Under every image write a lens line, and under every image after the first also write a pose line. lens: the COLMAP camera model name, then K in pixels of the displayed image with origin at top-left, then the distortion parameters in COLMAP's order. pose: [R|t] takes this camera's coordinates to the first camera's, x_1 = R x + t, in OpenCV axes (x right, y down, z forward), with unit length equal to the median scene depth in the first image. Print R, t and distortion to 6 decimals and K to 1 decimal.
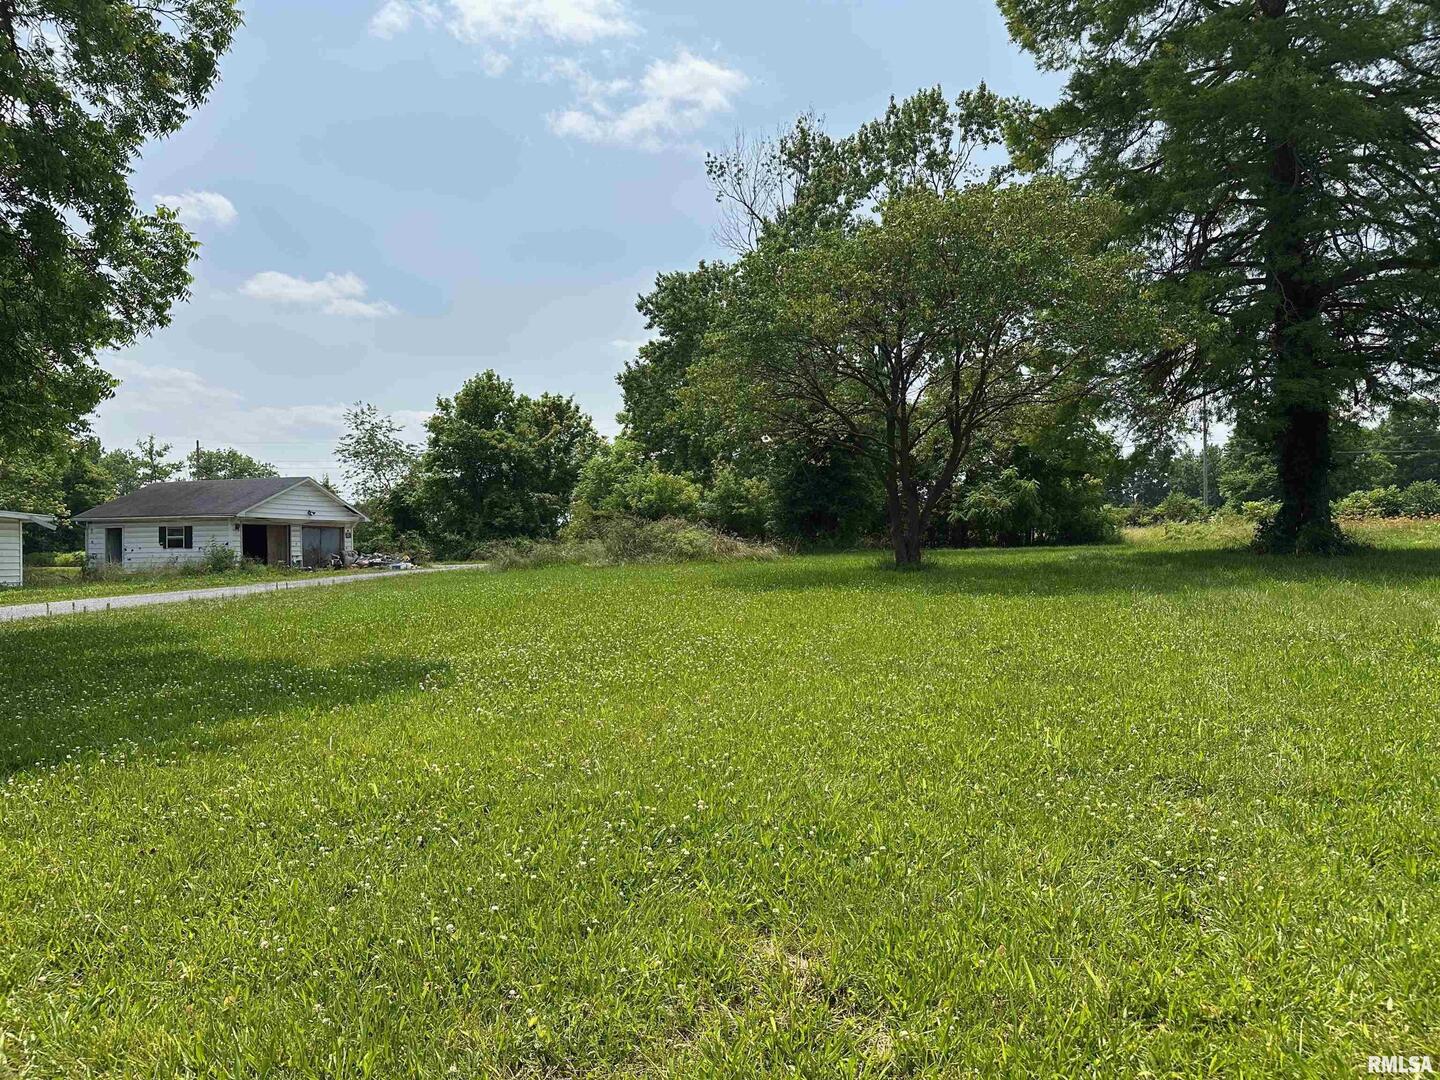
lens RADIAL K [[1021.8, 0, 725.7], [0, 1021.8, 544.4], [0, 0, 1]] dist [0.030929, -0.000494]
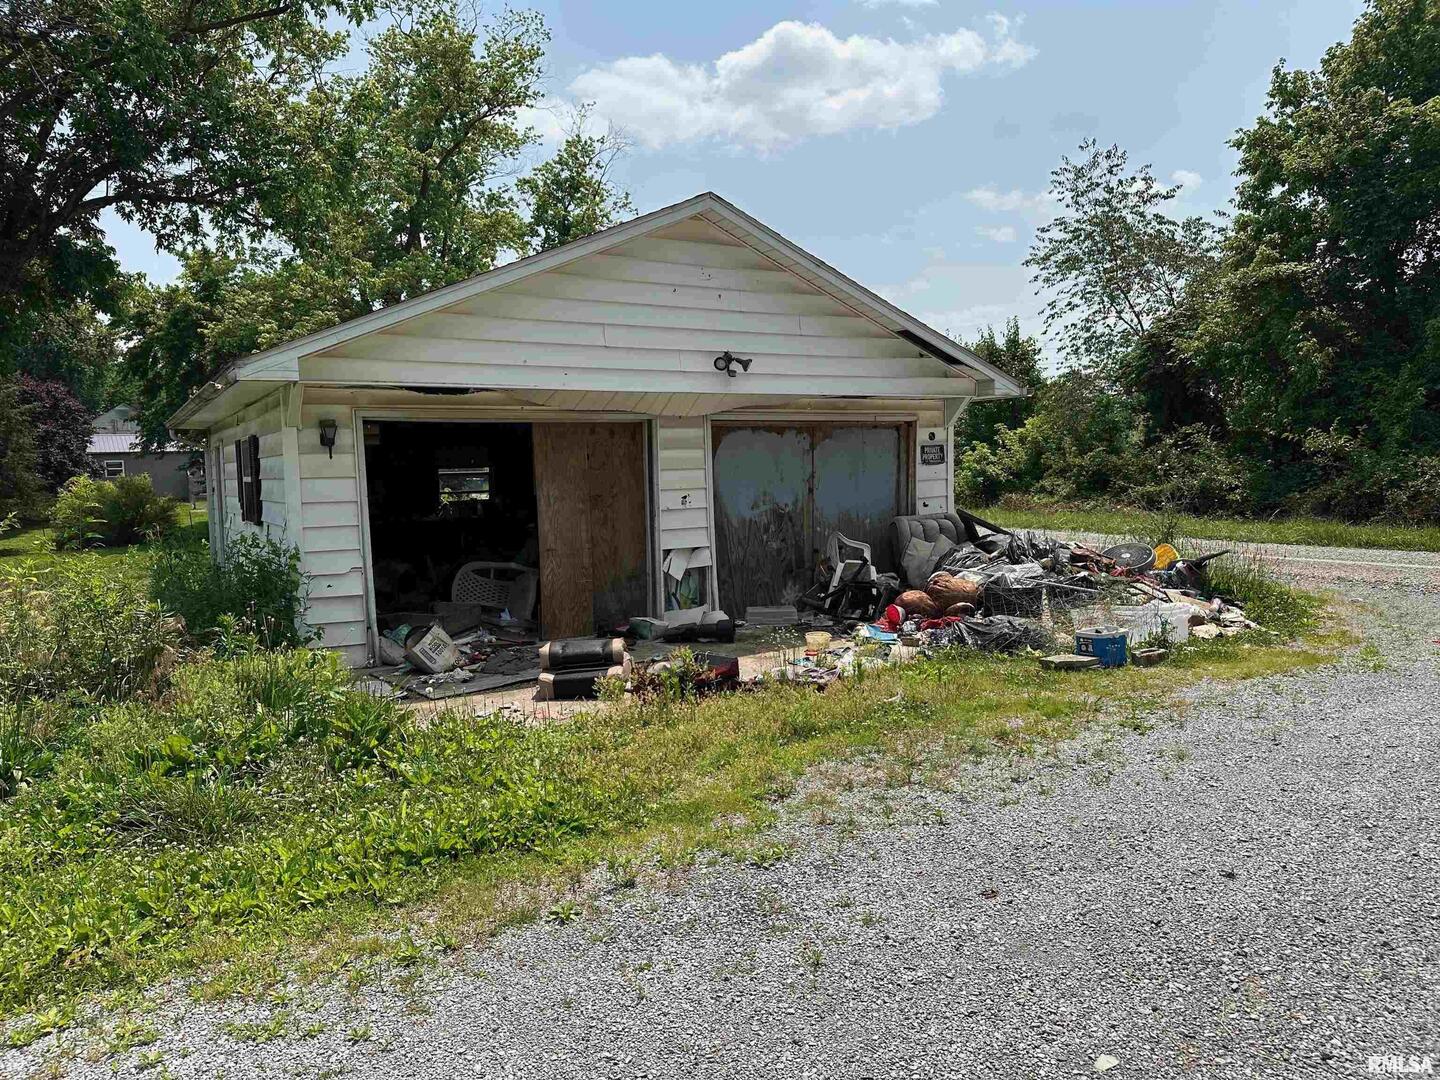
lens RADIAL K [[1021.8, 0, 725.7], [0, 1021.8, 547.2], [0, 0, 1]] dist [0.030929, -0.000494]
pose [[0.751943, 0.045834, -0.657633, -0.184075], [0.021958, 0.995285, 0.094474, -0.008450], [0.658862, -0.085479, 0.747391, 0.599216]]
